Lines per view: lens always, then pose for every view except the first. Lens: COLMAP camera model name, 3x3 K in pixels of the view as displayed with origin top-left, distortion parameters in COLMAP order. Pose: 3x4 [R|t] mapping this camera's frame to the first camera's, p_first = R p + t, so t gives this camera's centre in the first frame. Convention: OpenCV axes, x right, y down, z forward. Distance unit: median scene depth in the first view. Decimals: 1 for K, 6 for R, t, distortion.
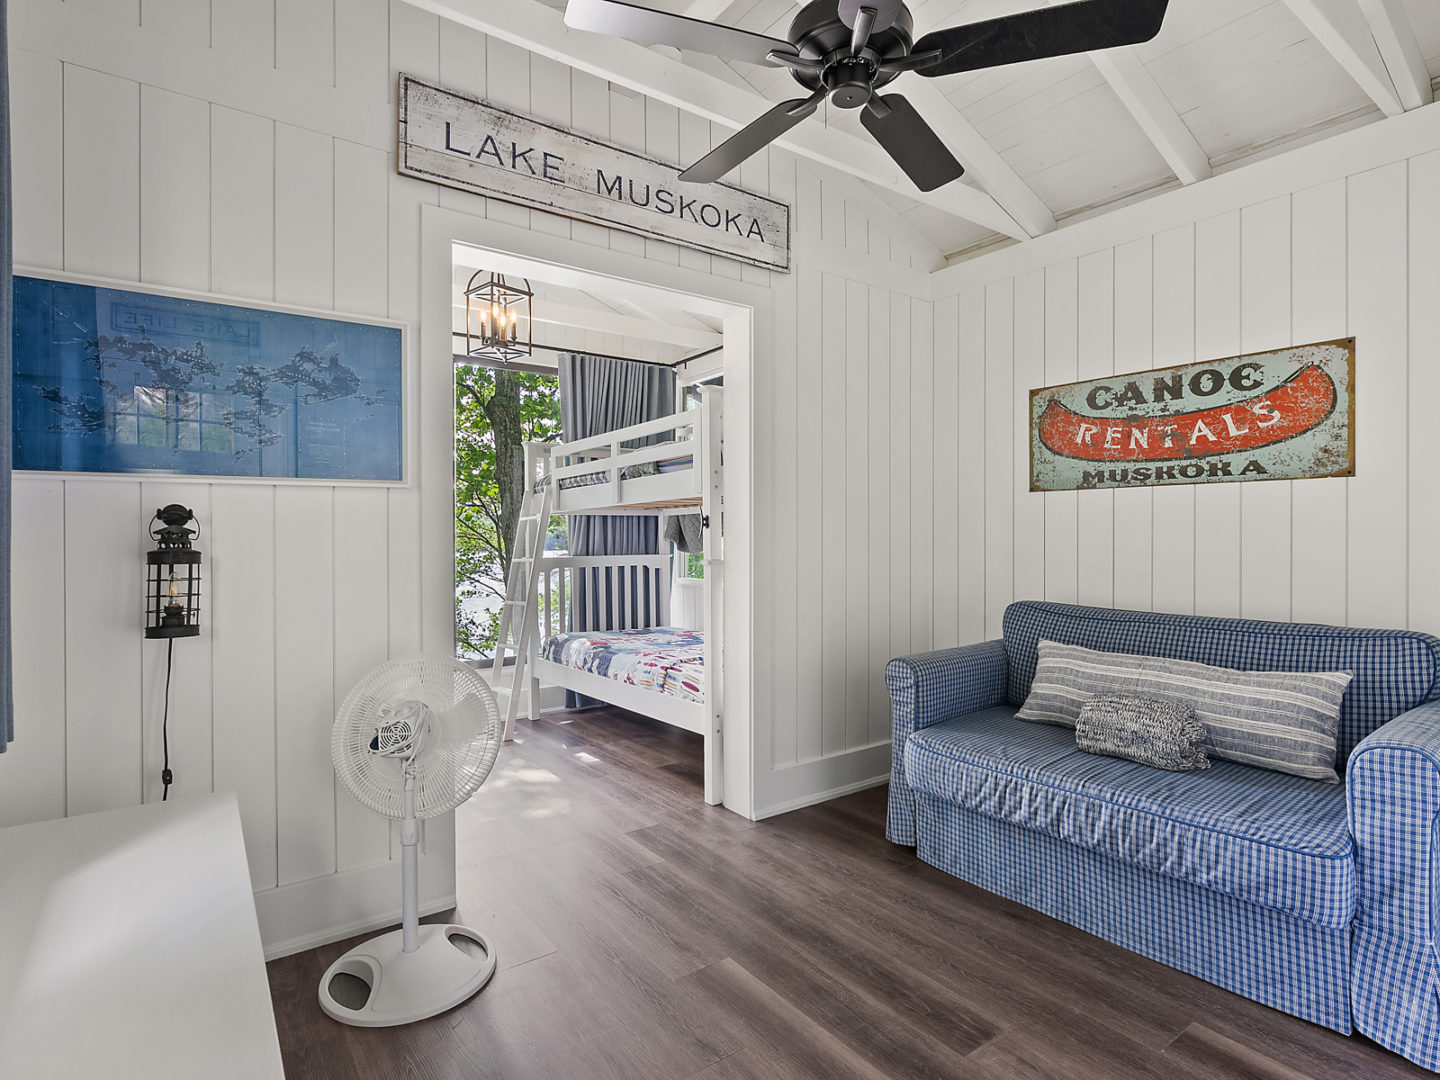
lens RADIAL K [[736.8, 0, 721.1], [0, 736.8, 541.0], [0, 0, 1]] dist [-0.012838, 0.004625]
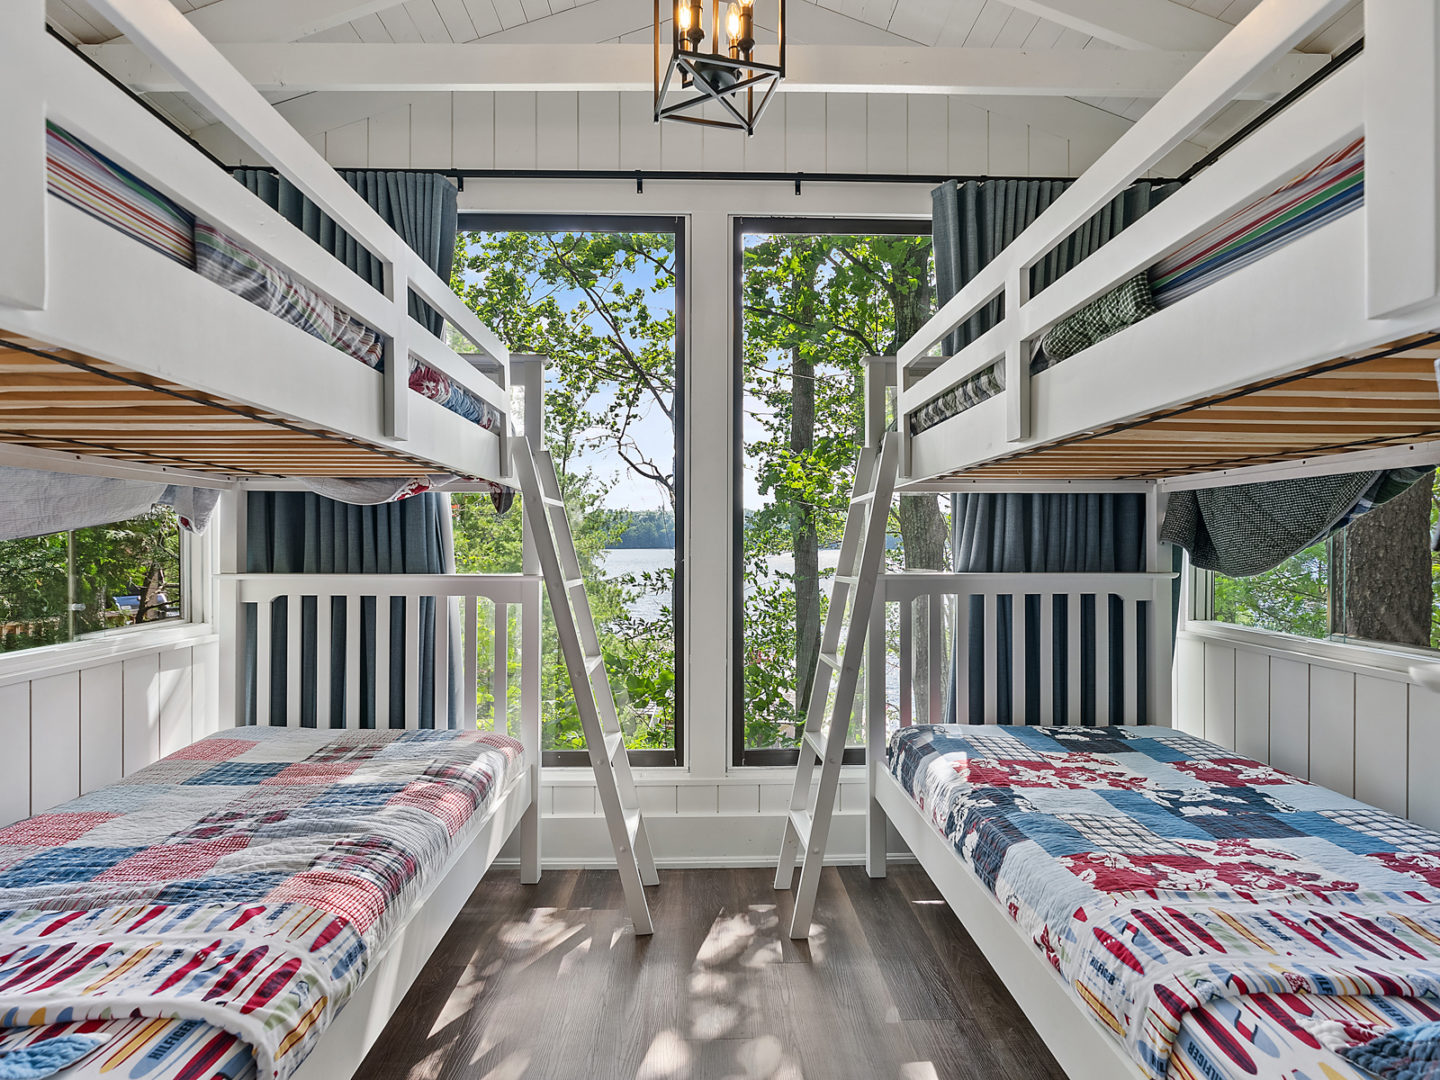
lens RADIAL K [[736.8, 0, 719.0], [0, 736.8, 541.3], [0, 0, 1]] dist [-0.012838, 0.004625]
pose [[0.821982, 0.010358, -0.569419, -0.041906], [-0.010099, 0.999942, 0.003612, -0.001769], [0.569423, 0.002781, 0.822040, 0.455746]]
